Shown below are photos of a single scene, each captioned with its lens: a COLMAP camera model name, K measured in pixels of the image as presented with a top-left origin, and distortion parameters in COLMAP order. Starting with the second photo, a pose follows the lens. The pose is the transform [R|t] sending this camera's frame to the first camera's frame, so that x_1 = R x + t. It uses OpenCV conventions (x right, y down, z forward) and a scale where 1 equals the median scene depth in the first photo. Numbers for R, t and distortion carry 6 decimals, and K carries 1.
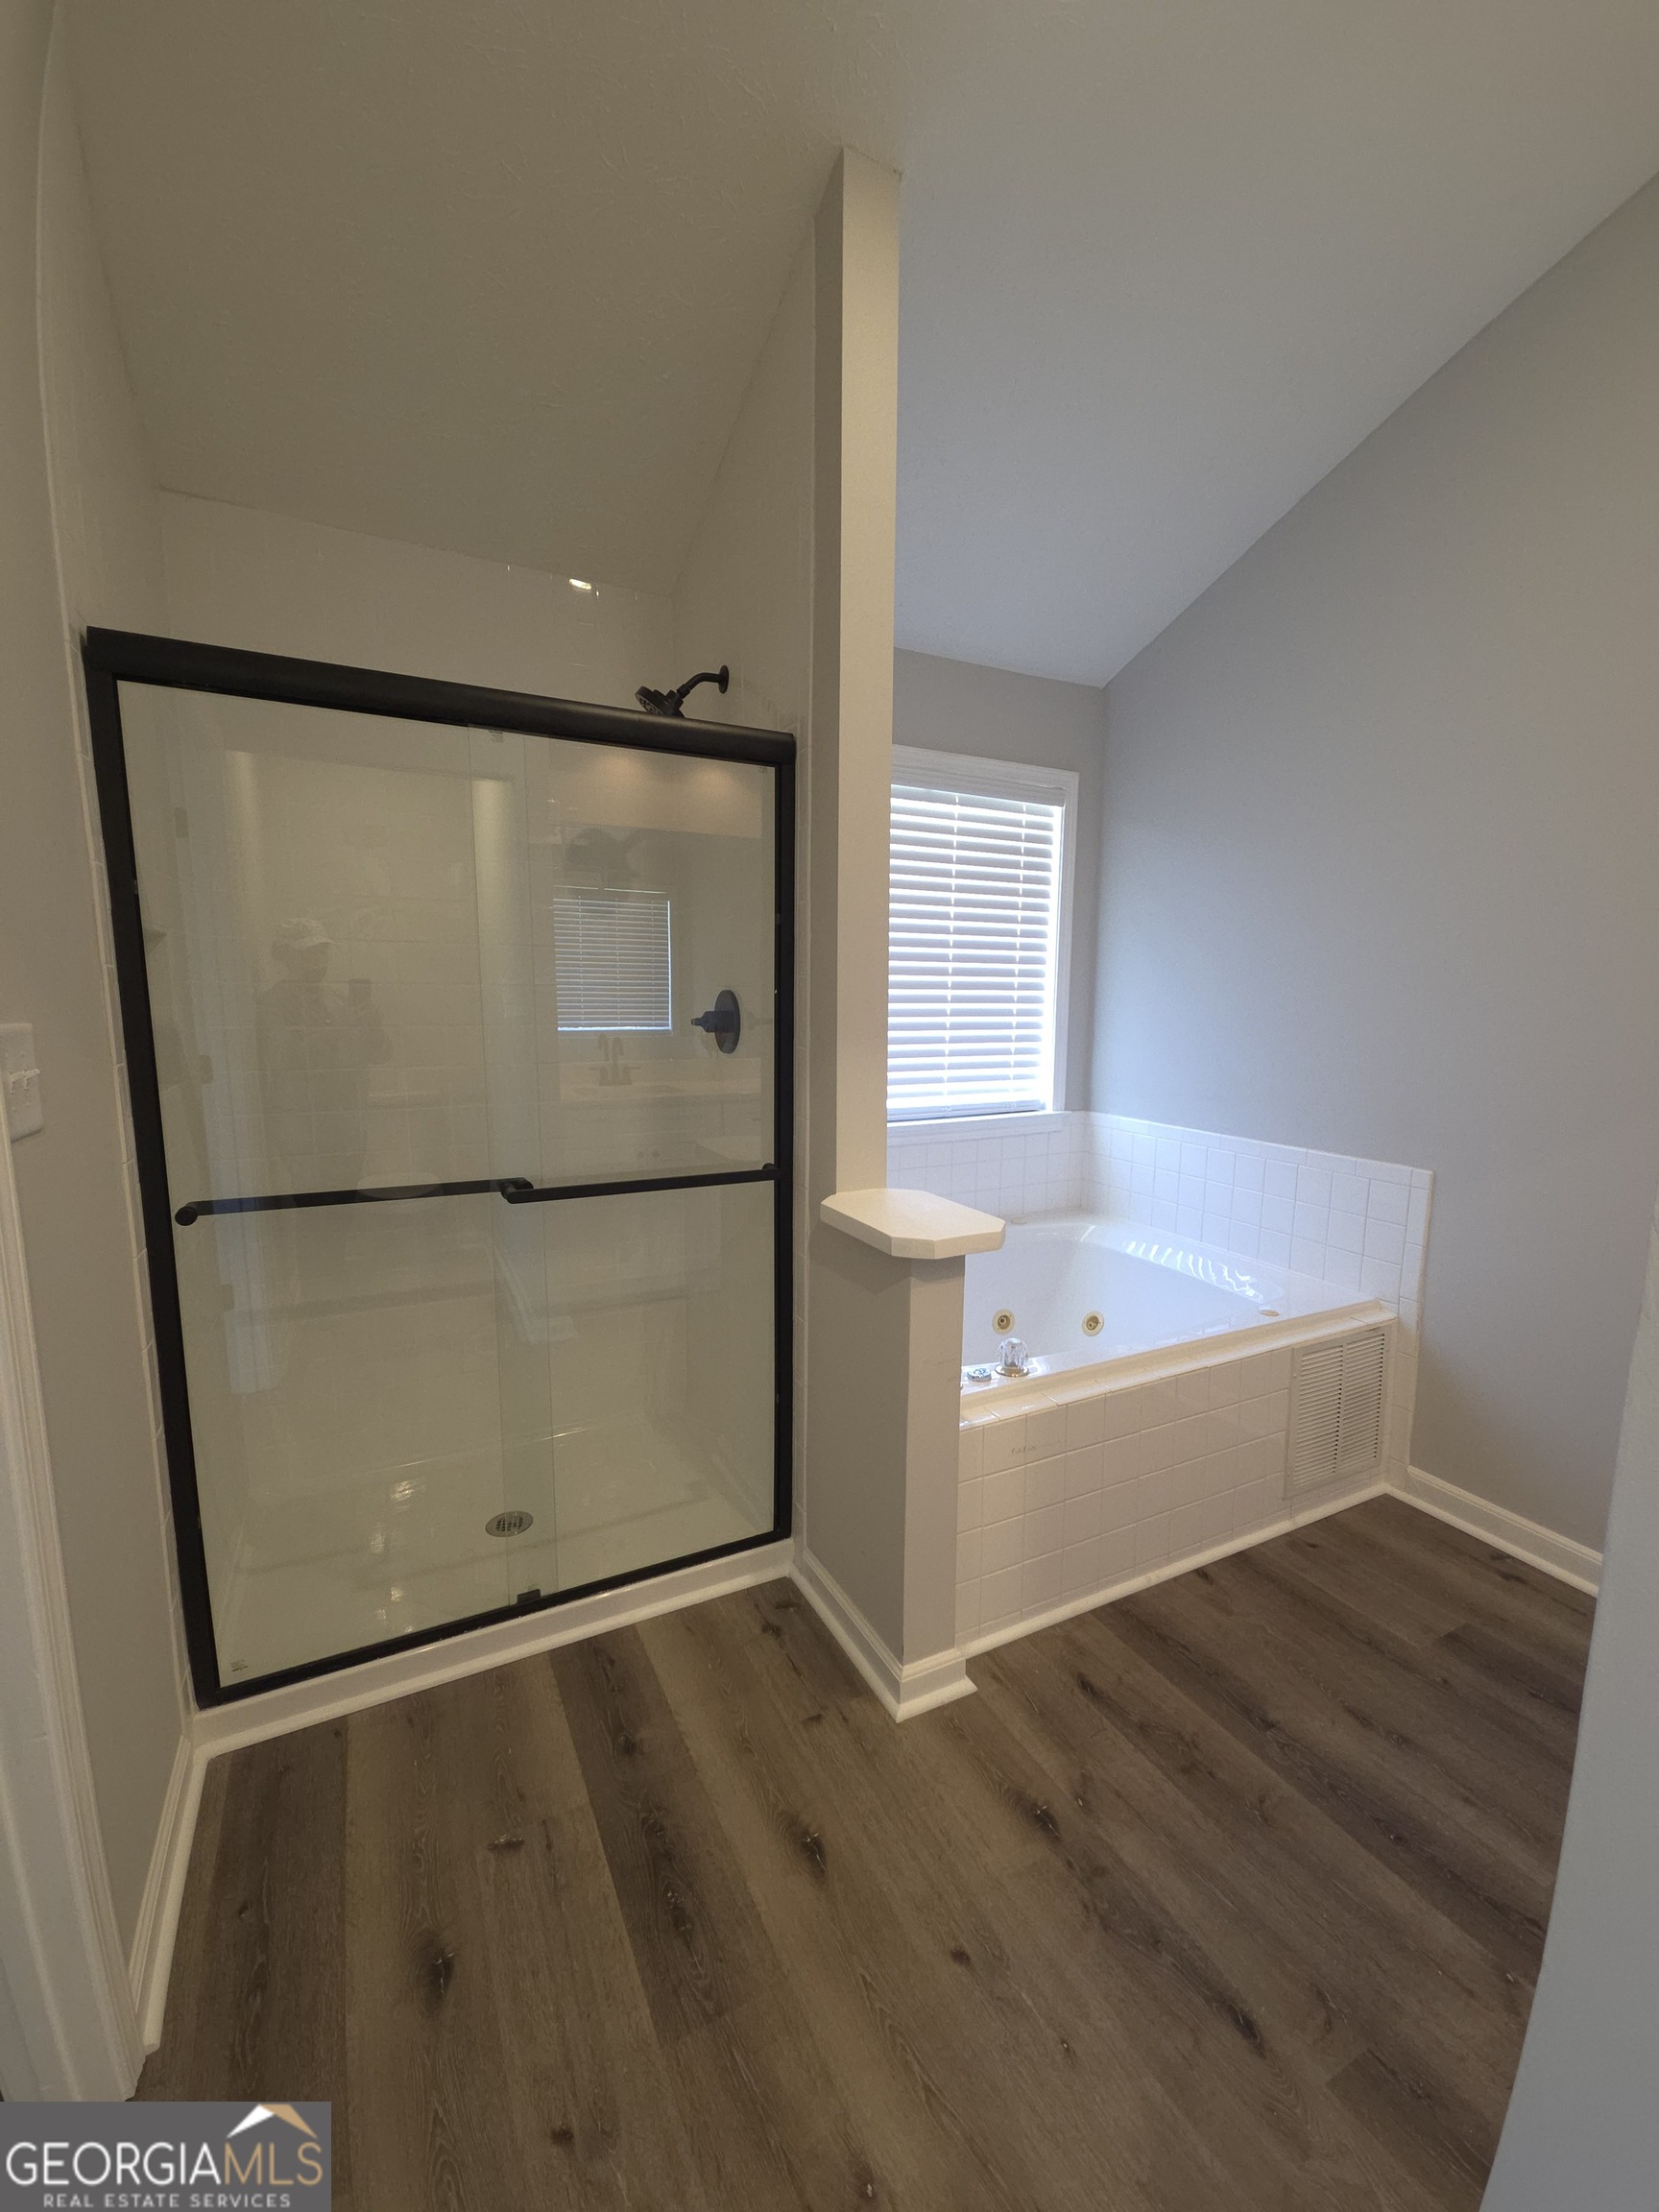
lens RADIAL K [[897.9, 0, 836.7], [0, 897.9, 1117.9], [0, 0, 1]] dist [0.008884, -0.002838]
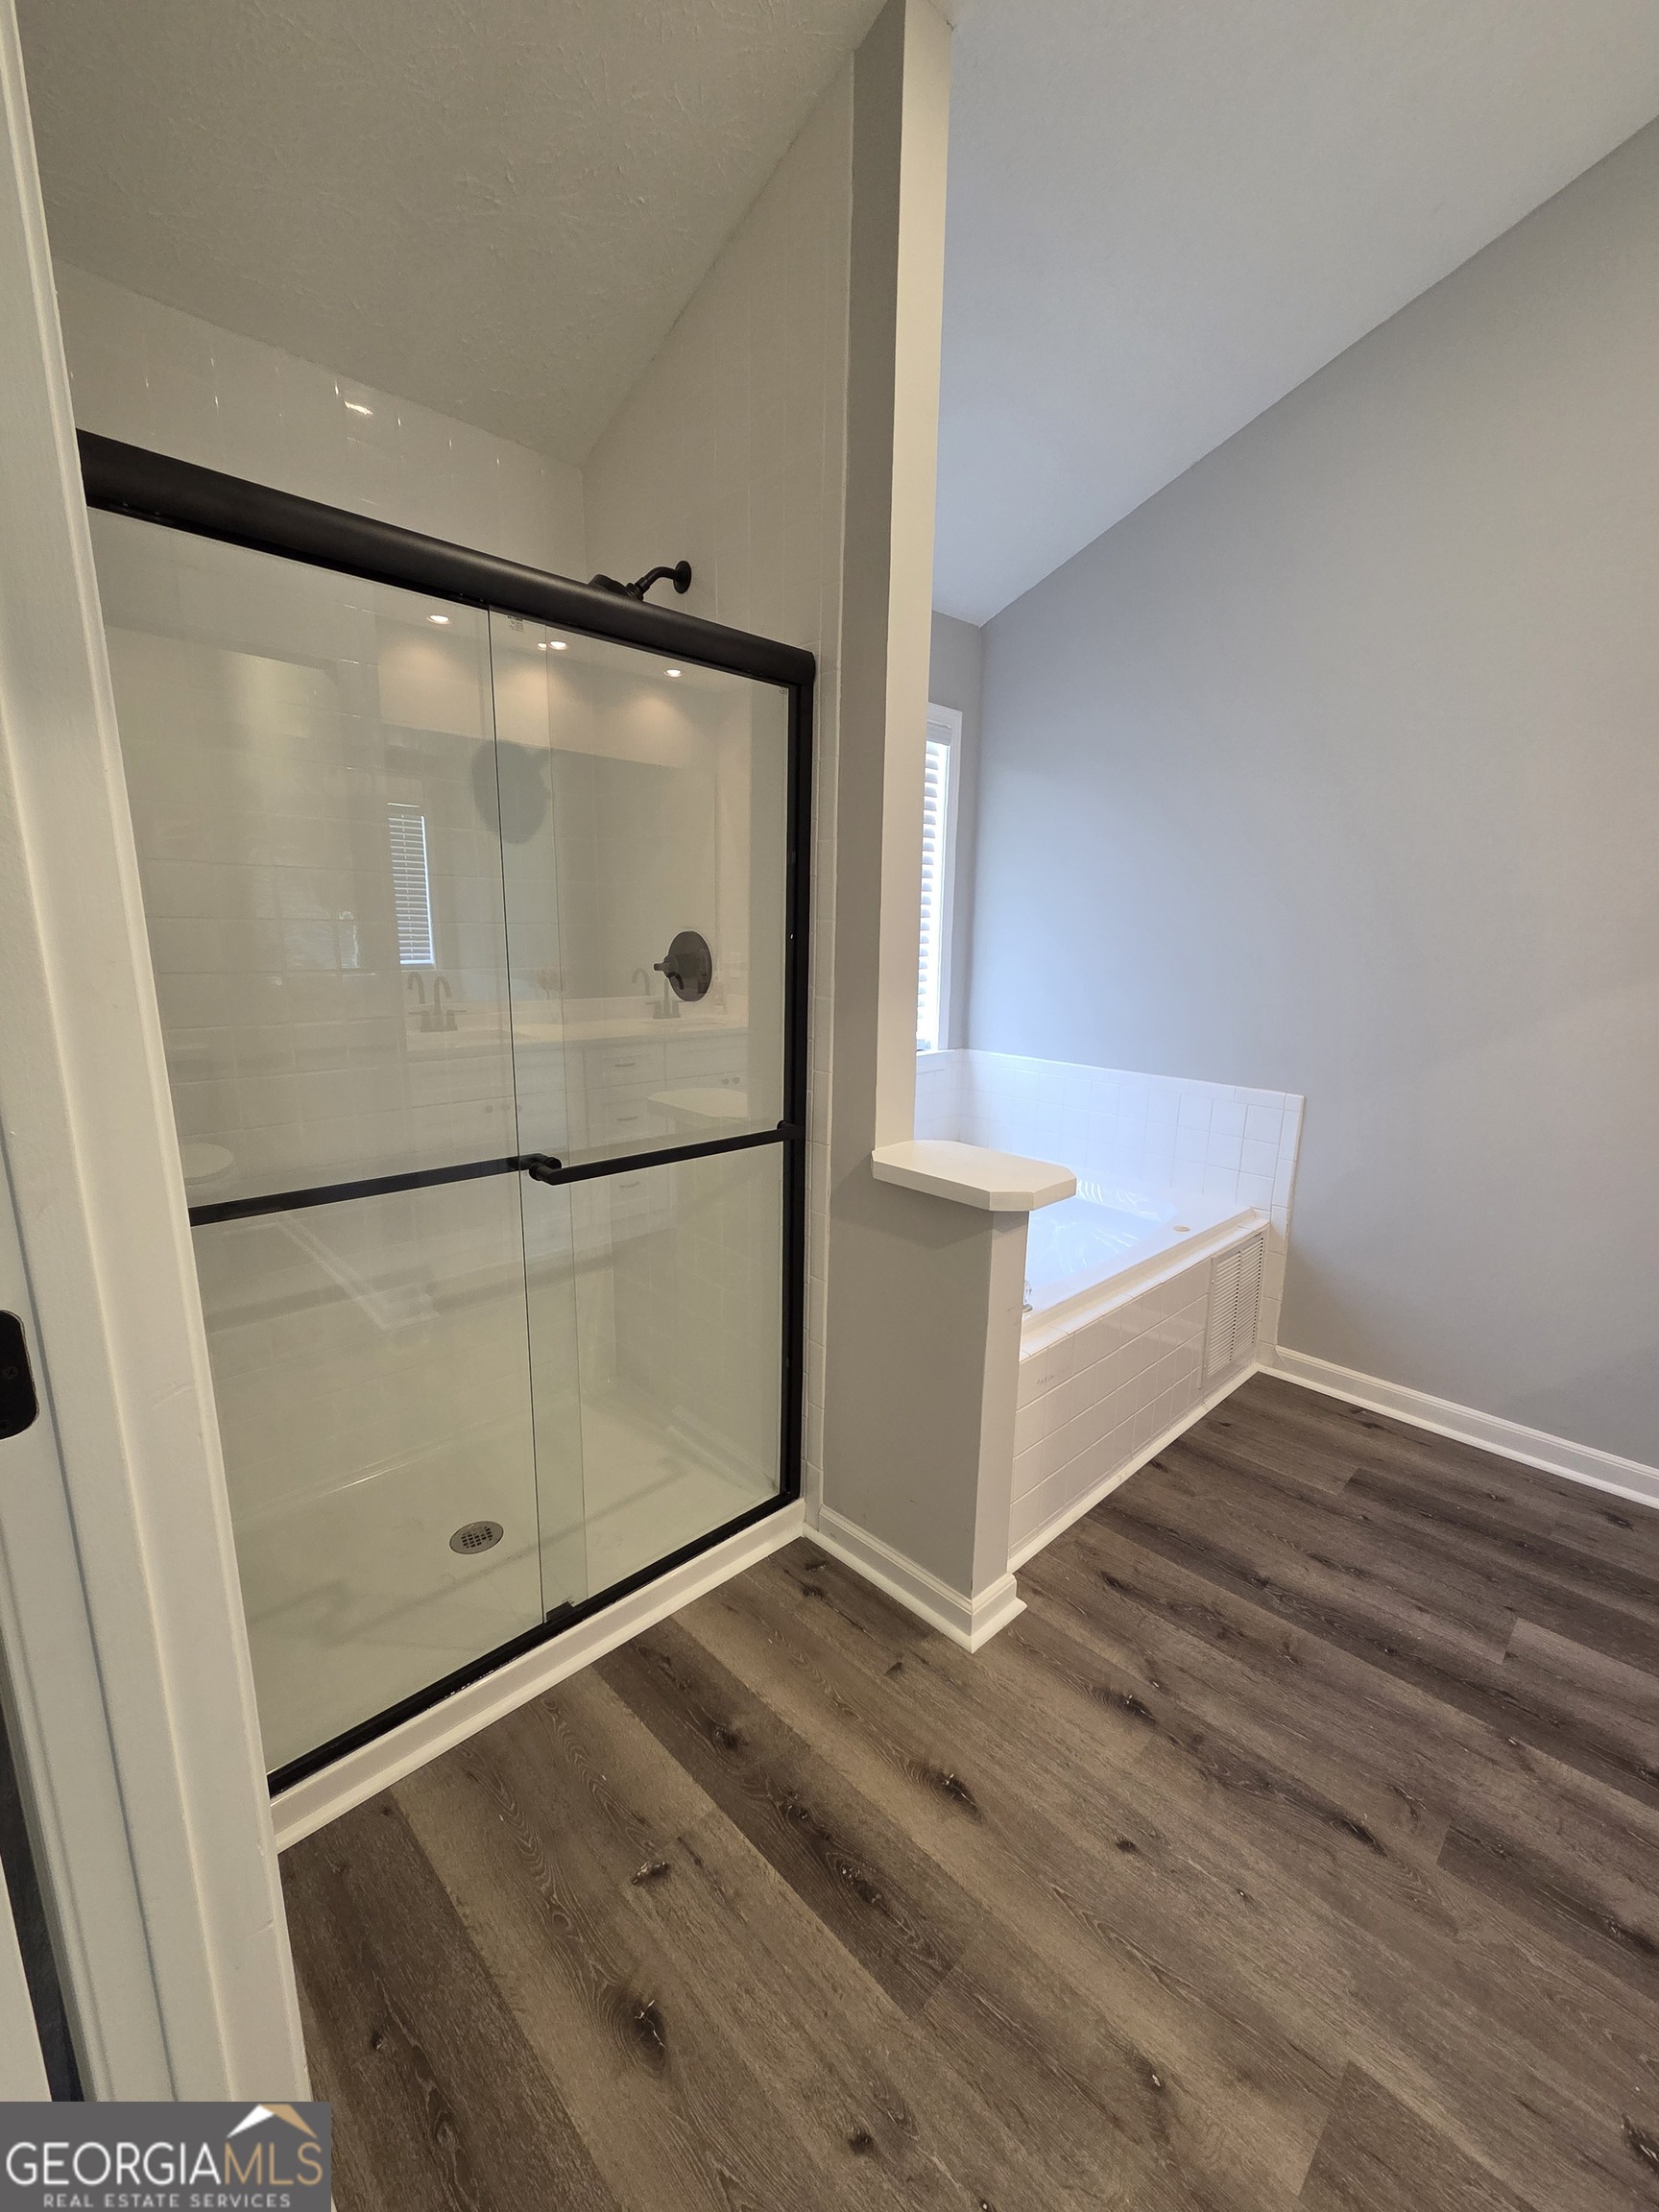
lens RADIAL K [[897.9, 0, 839.6], [0, 897.9, 1120.9], [0, 0, 1]] dist [0.008884, -0.002838]
pose [[0.954821, -0.051655, 0.292658, -0.290211], [0.028926, 0.996256, 0.081466, -0.024178], [-0.295770, -0.069320, 0.952741, 0.080431]]
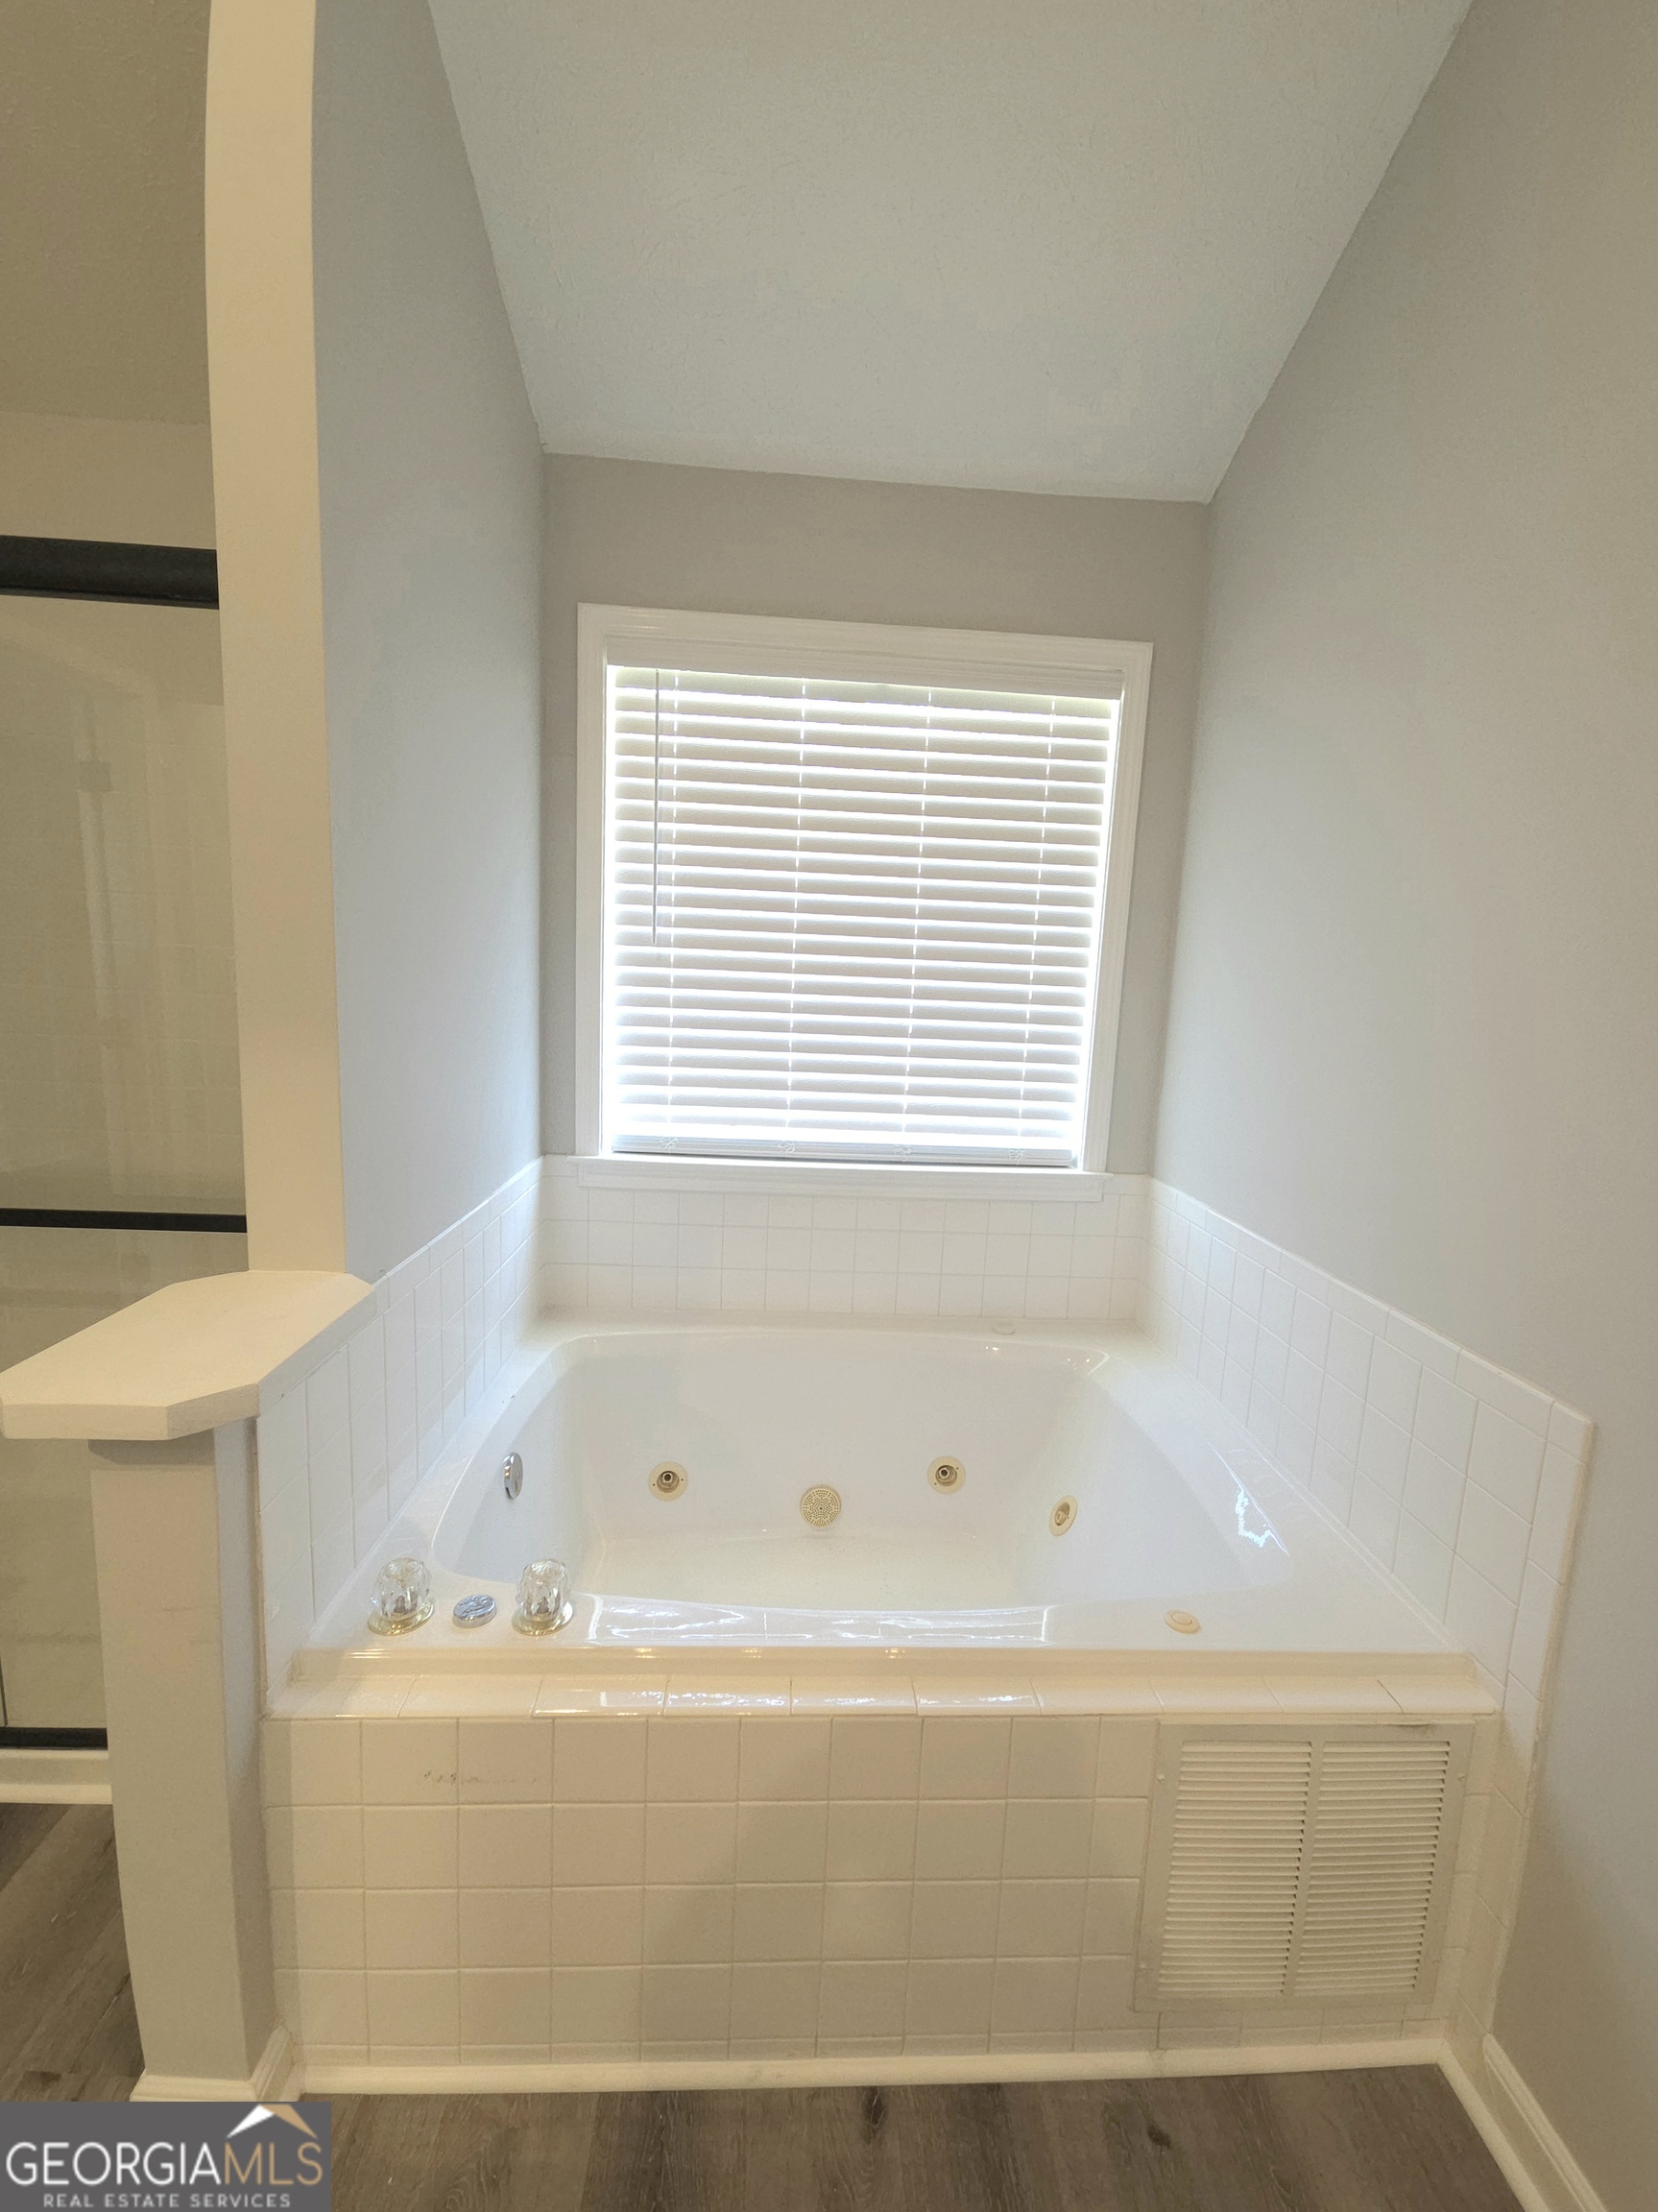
lens RADIAL K [[897.9, 0, 979.4], [0, 897.9, 1110.8], [0, 0, 1]] dist [0.008884, -0.002838]
pose [[0.908869, 0.084800, -0.408369, 0.656600], [-0.085184, 0.996215, 0.017282, -0.084169], [0.408289, 0.019079, 0.912653, 0.562656]]
